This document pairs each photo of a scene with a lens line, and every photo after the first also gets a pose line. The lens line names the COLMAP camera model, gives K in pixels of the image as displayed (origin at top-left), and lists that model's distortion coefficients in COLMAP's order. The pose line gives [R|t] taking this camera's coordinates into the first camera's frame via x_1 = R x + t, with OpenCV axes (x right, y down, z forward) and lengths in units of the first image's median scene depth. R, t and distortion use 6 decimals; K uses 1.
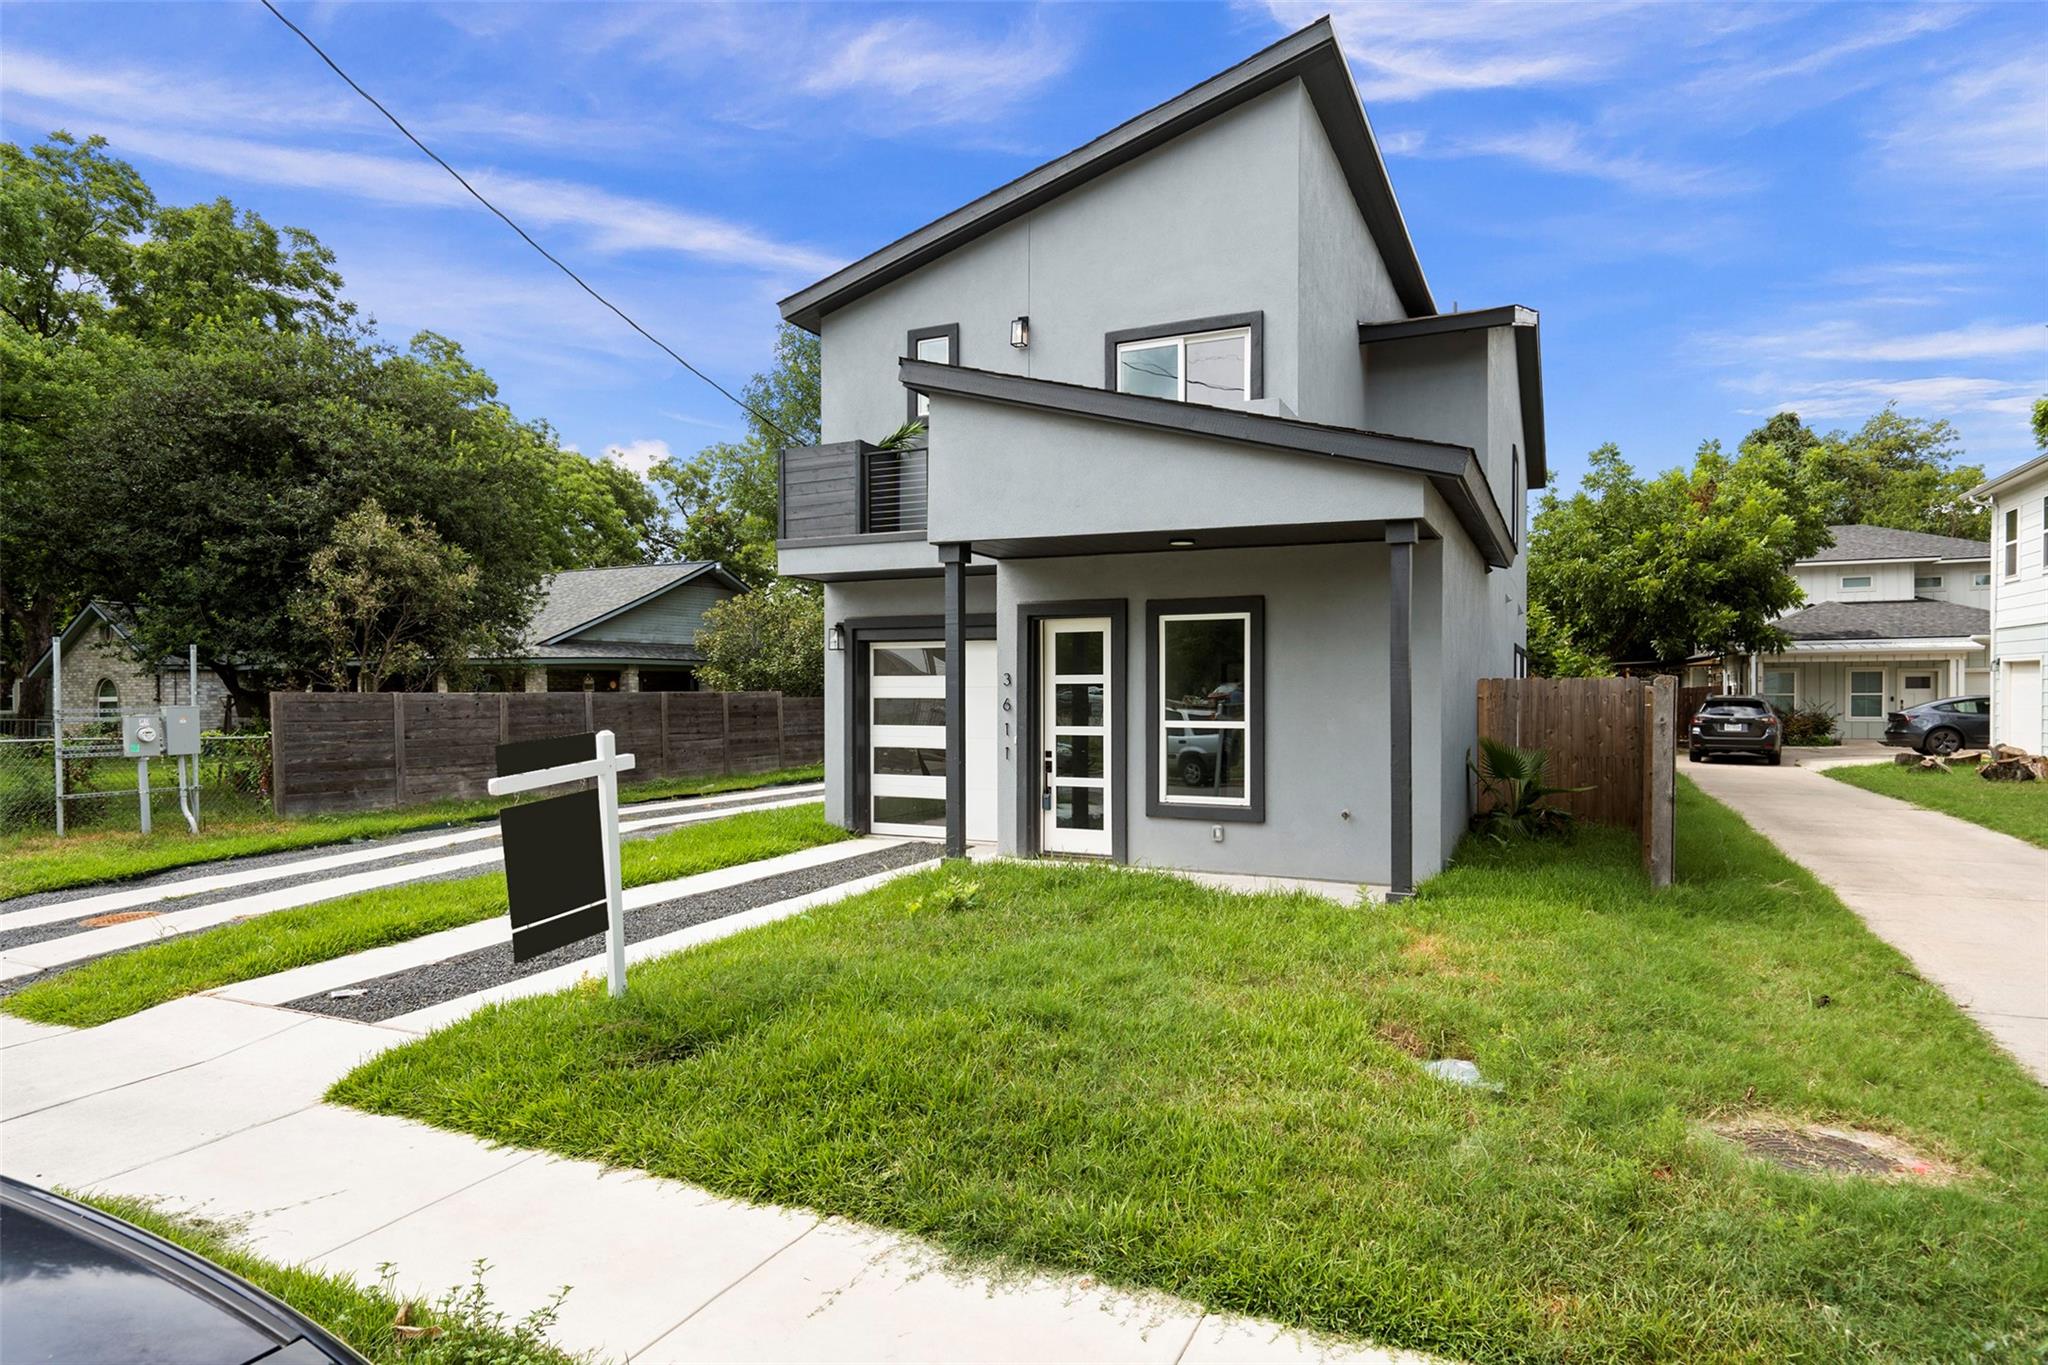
lens RADIAL K [[1121.8, 0, 1027.6], [0, 1121.8, 693.5], [0, 0, 1]] dist [0.004295, -0.000606]
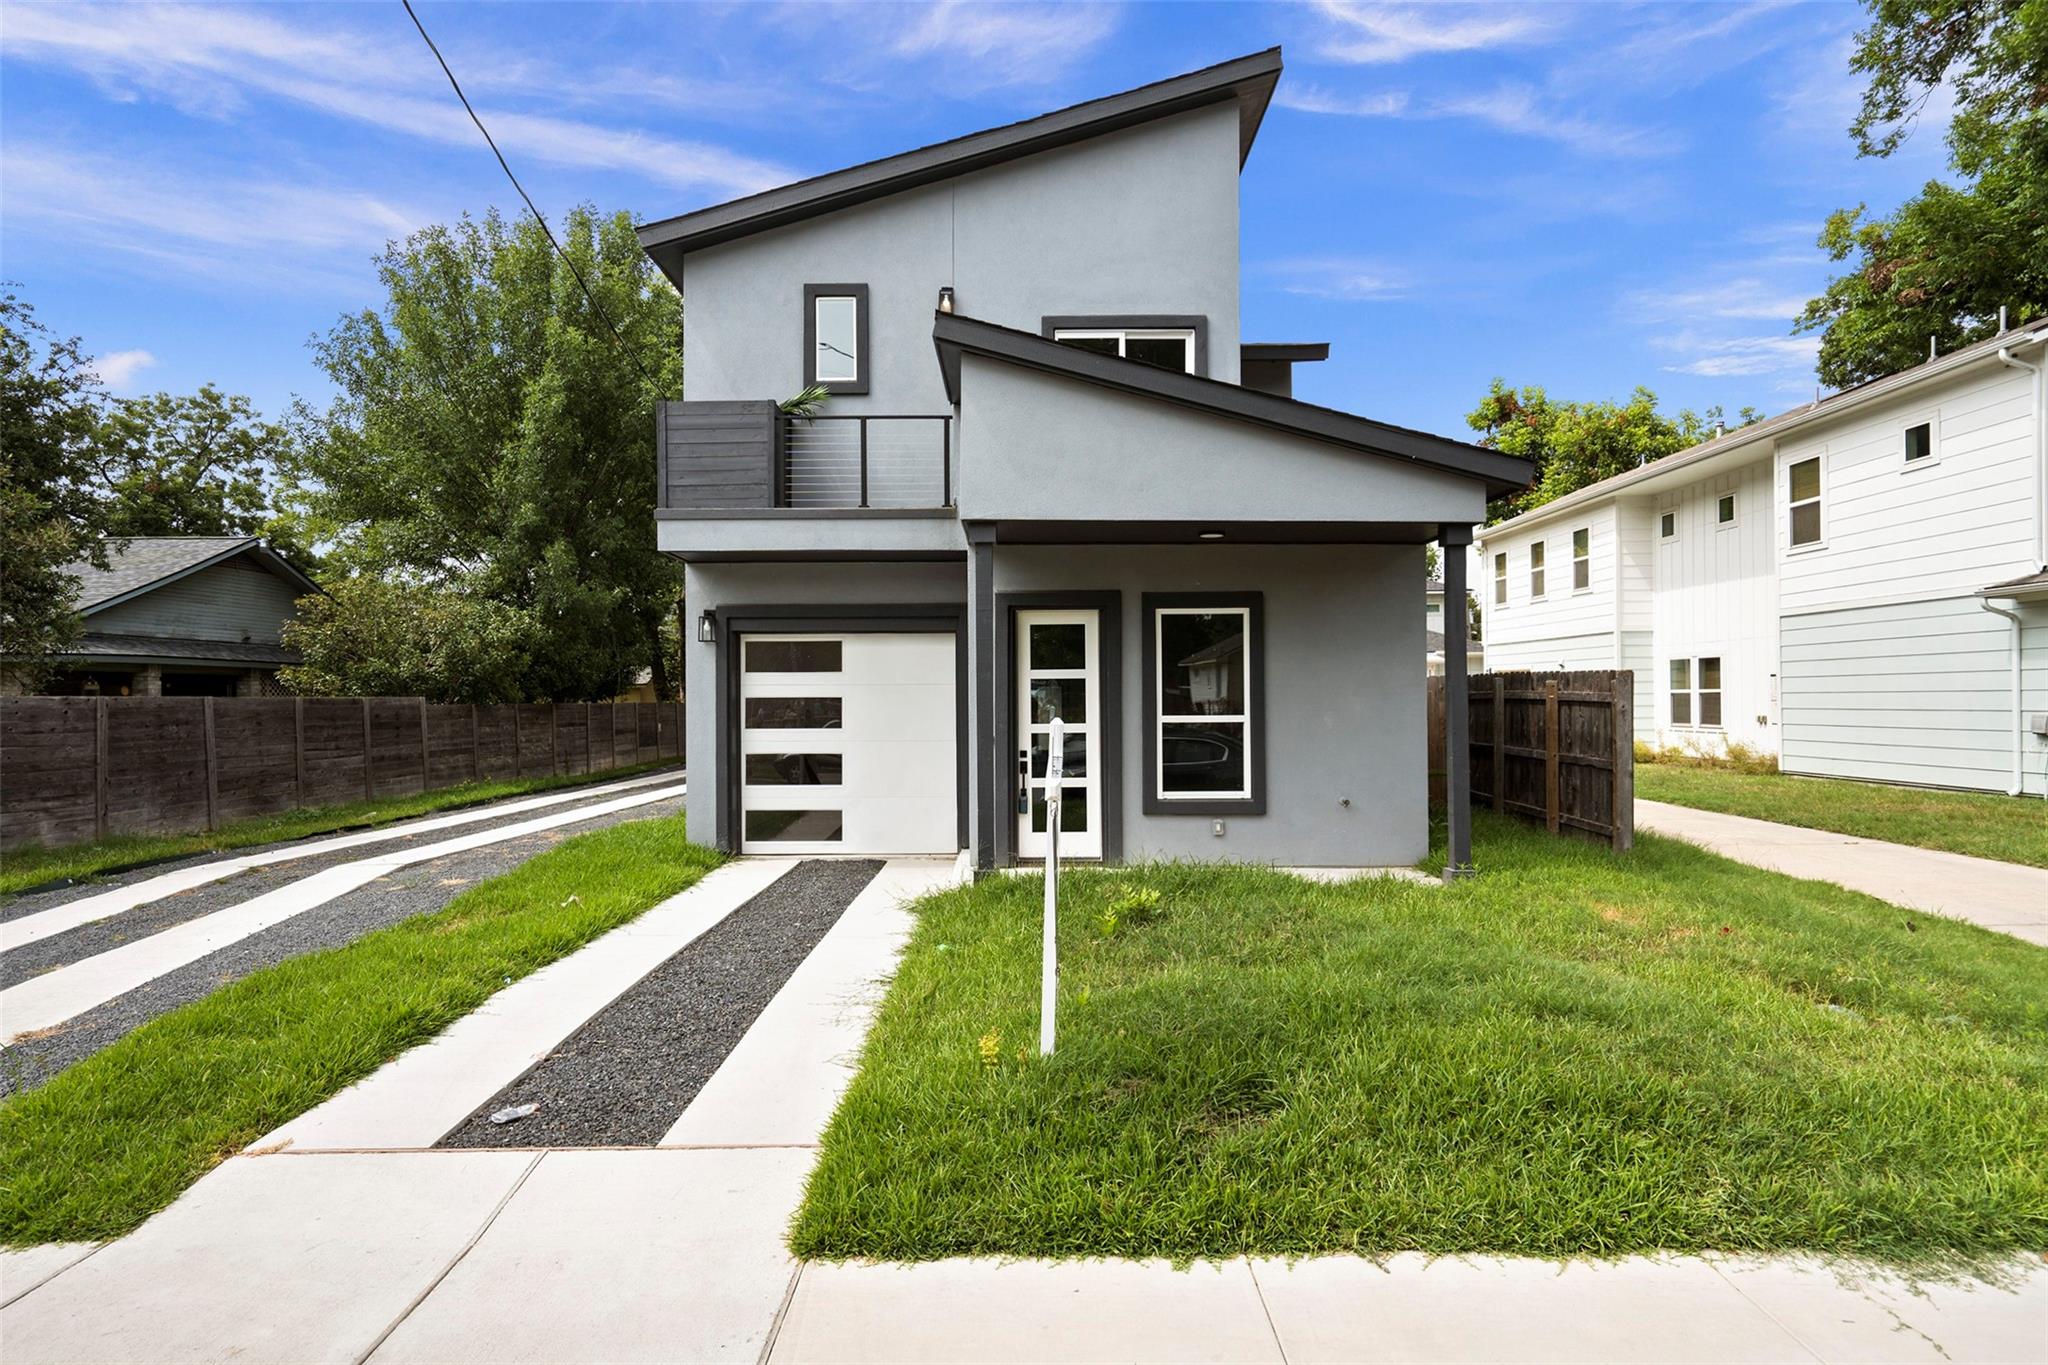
lens RADIAL K [[1121.8, 0, 1018.3], [0, 1121.8, 678.2], [0, 0, 1]] dist [0.004295, -0.000606]
pose [[0.909825, 0.003341, 0.414979, -0.336450], [0.006213, 0.999746, -0.021671, 0.009953], [-0.414946, 0.022295, 0.909573, 0.133776]]
